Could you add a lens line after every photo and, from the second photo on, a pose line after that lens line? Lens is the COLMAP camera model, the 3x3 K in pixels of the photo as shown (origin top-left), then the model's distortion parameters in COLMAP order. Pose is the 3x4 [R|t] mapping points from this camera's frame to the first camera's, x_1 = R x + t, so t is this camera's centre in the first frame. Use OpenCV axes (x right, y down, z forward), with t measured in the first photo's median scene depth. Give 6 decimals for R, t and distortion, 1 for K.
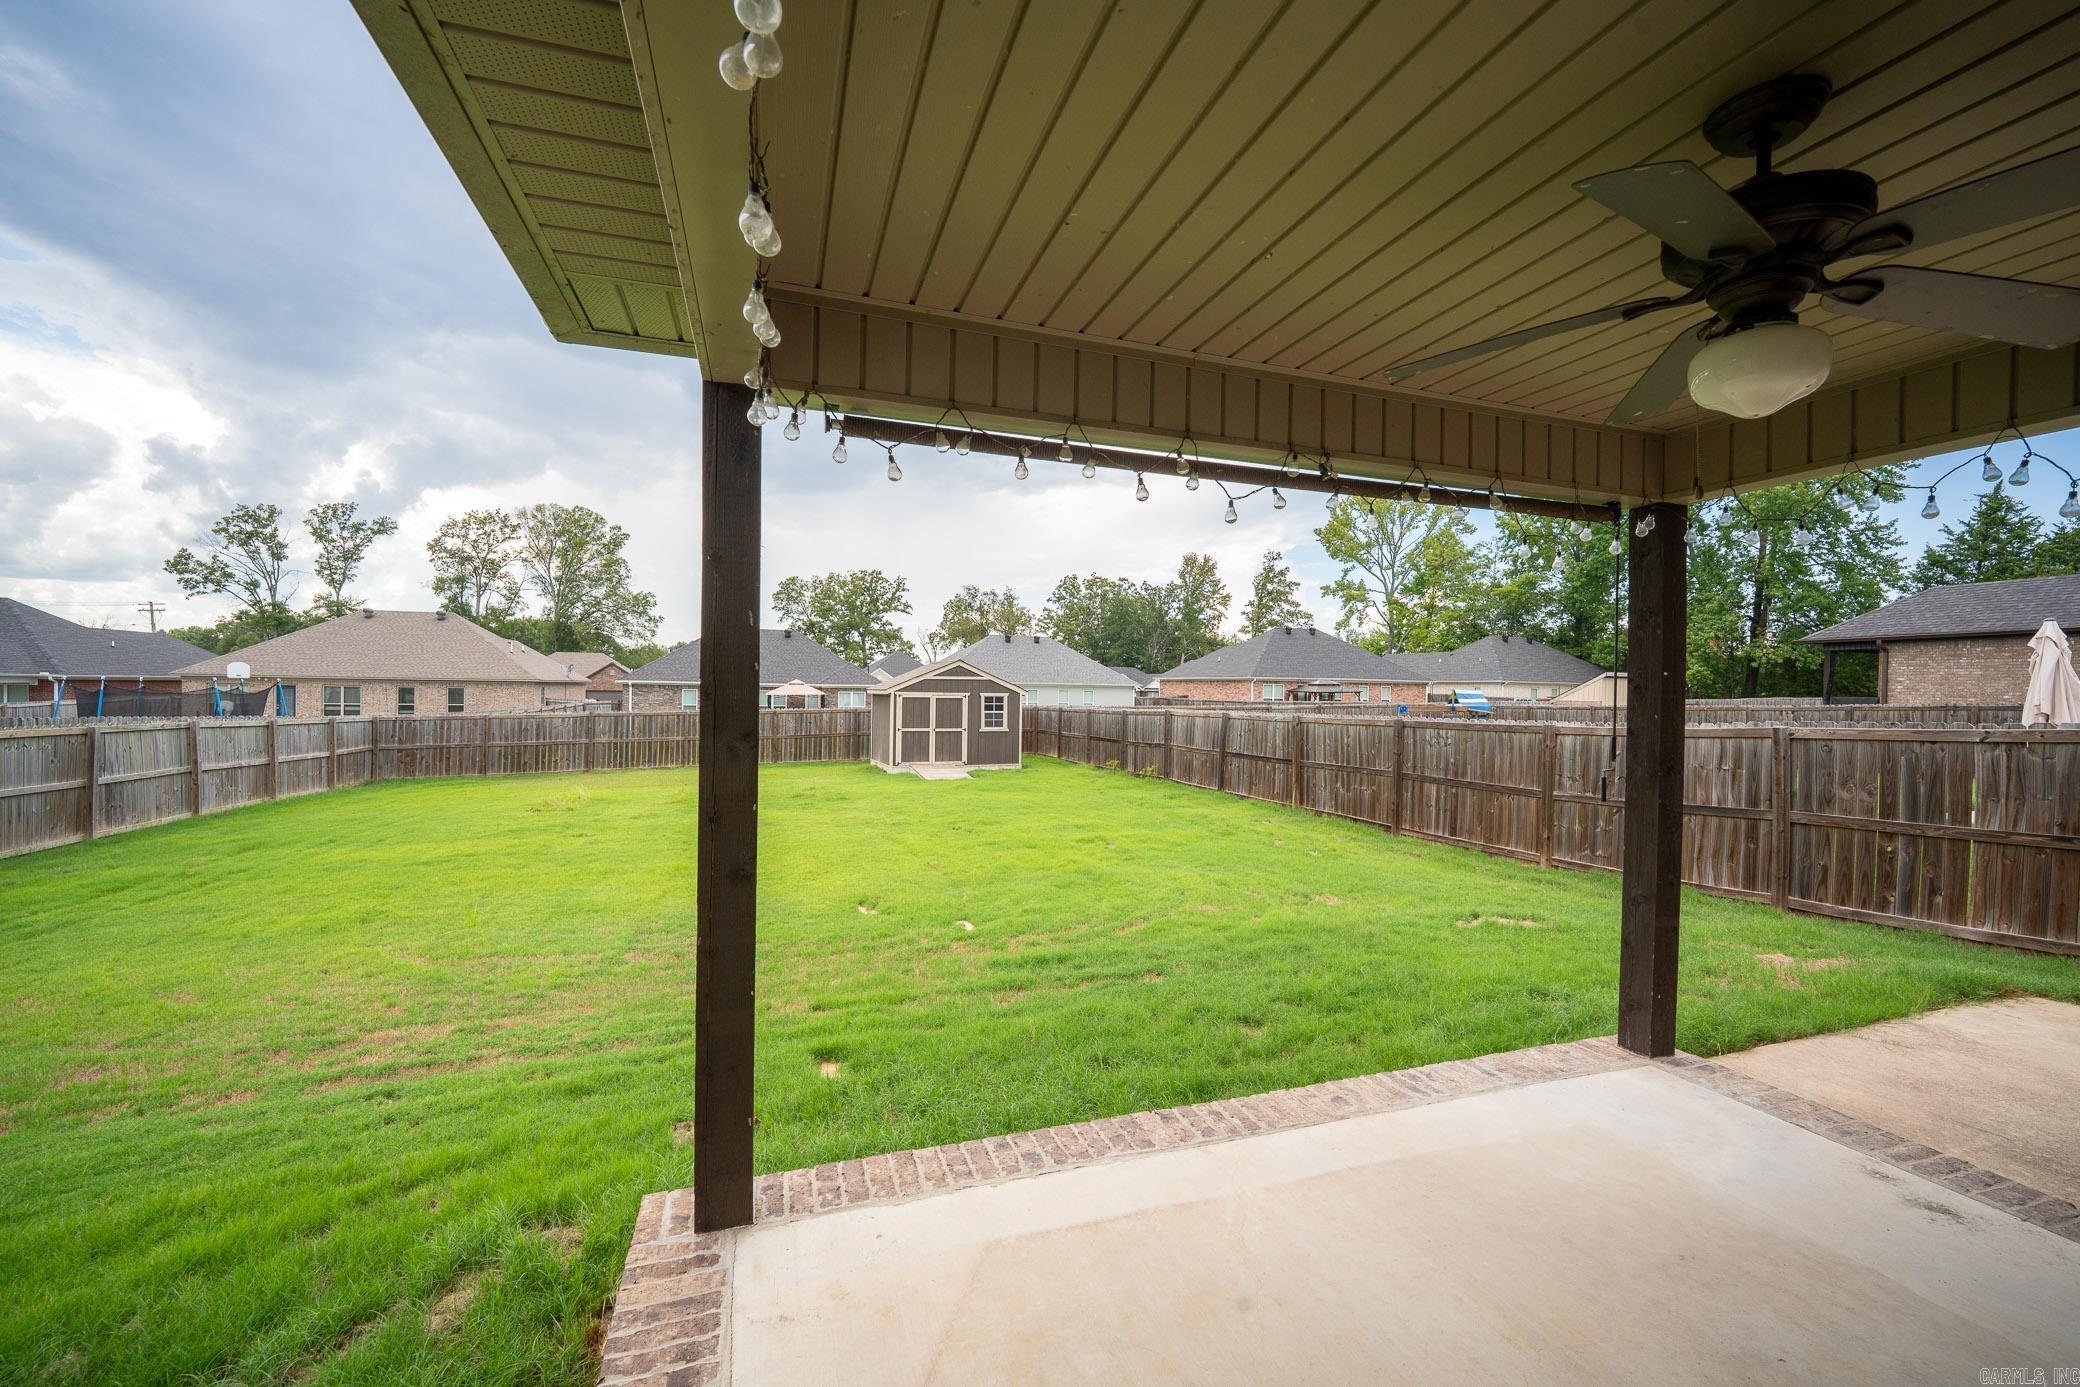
lens RADIAL K [[813.7, 0, 1038.4], [0, 813.7, 690.1], [0, 0, 1]] dist [-0.003144, -0.000313]
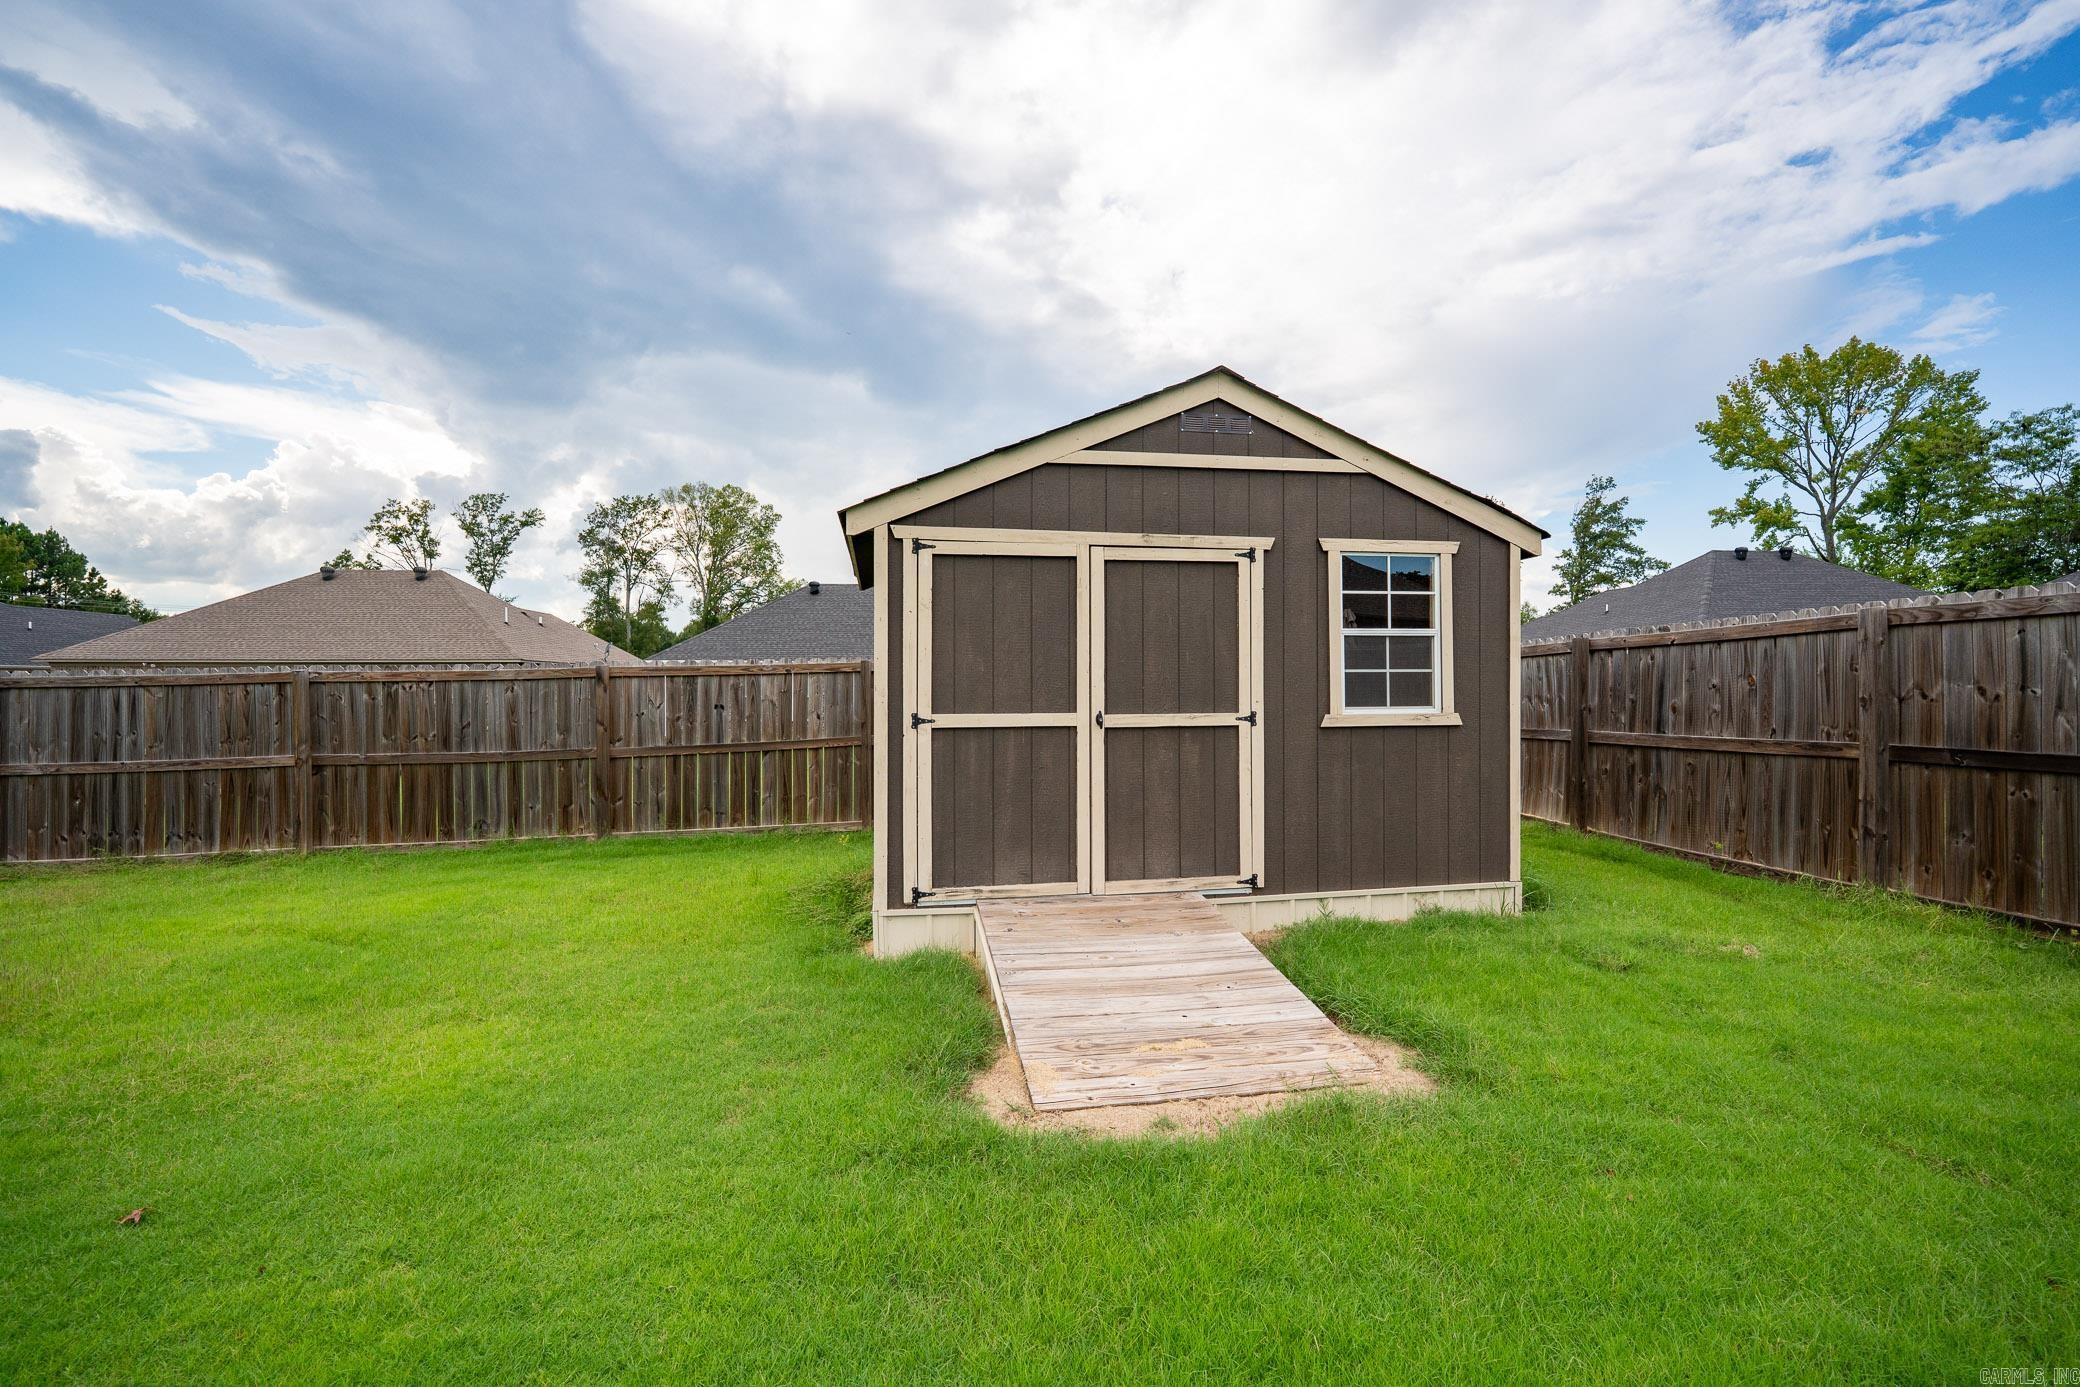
lens RADIAL K [[813.7, 0, 1031.4], [0, 813.7, 687.5], [0, 0, 1]] dist [-0.003144, -0.000313]
pose [[0.968717, -0.021647, -0.247224, -0.092409], [0.019820, 0.999755, -0.009879, 0.041286], [0.247377, 0.004670, 0.968908, 0.782598]]
